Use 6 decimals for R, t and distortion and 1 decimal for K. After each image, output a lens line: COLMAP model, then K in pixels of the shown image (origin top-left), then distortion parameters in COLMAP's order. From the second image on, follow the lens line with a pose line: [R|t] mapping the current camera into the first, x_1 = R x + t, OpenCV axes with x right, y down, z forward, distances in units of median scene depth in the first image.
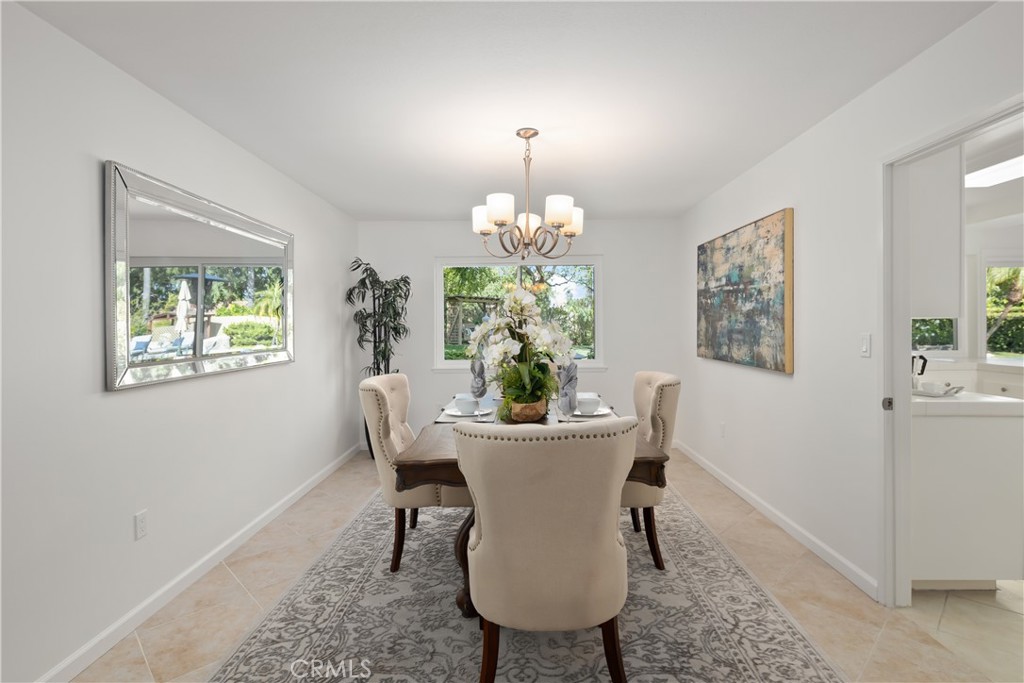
lens RADIAL K [[501.0, 0, 515.7], [0, 501.0, 323.3], [0, 0, 1]] dist [0.001586, 0.000200]
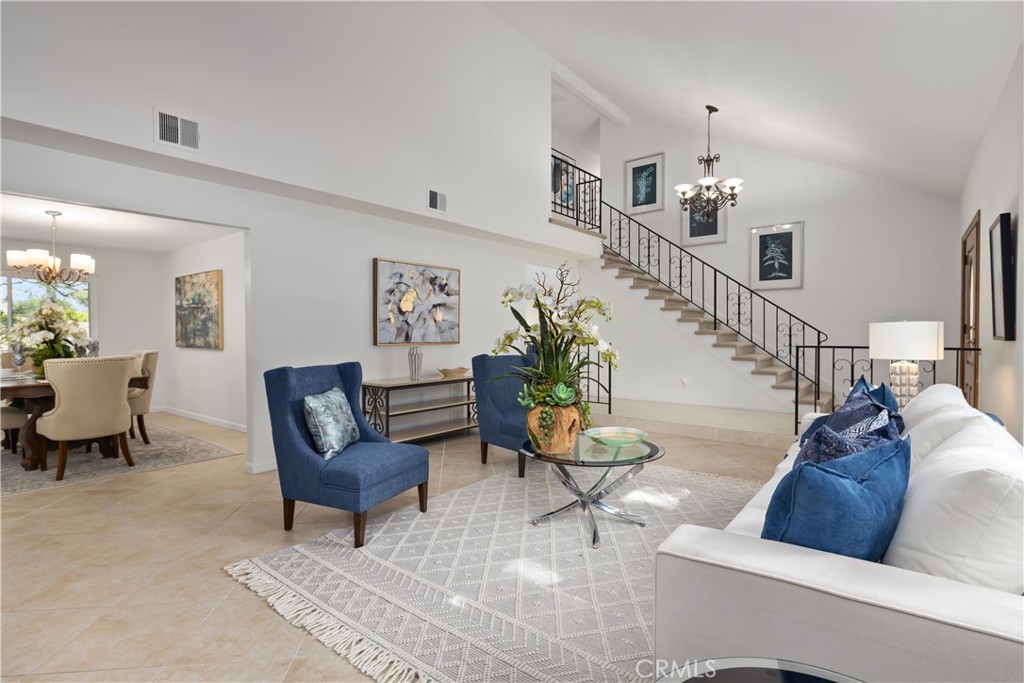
lens RADIAL K [[498.0, 0, 512.0], [0, 498.0, 341.5], [0, 0, 1]] dist [0.000912, 0.000068]
pose [[0.618545, -0.011347, 0.785668, -0.285007], [-0.000867, 0.999885, 0.015123, 0.030790], [-0.785749, -0.010035, 0.618464, -1.056391]]
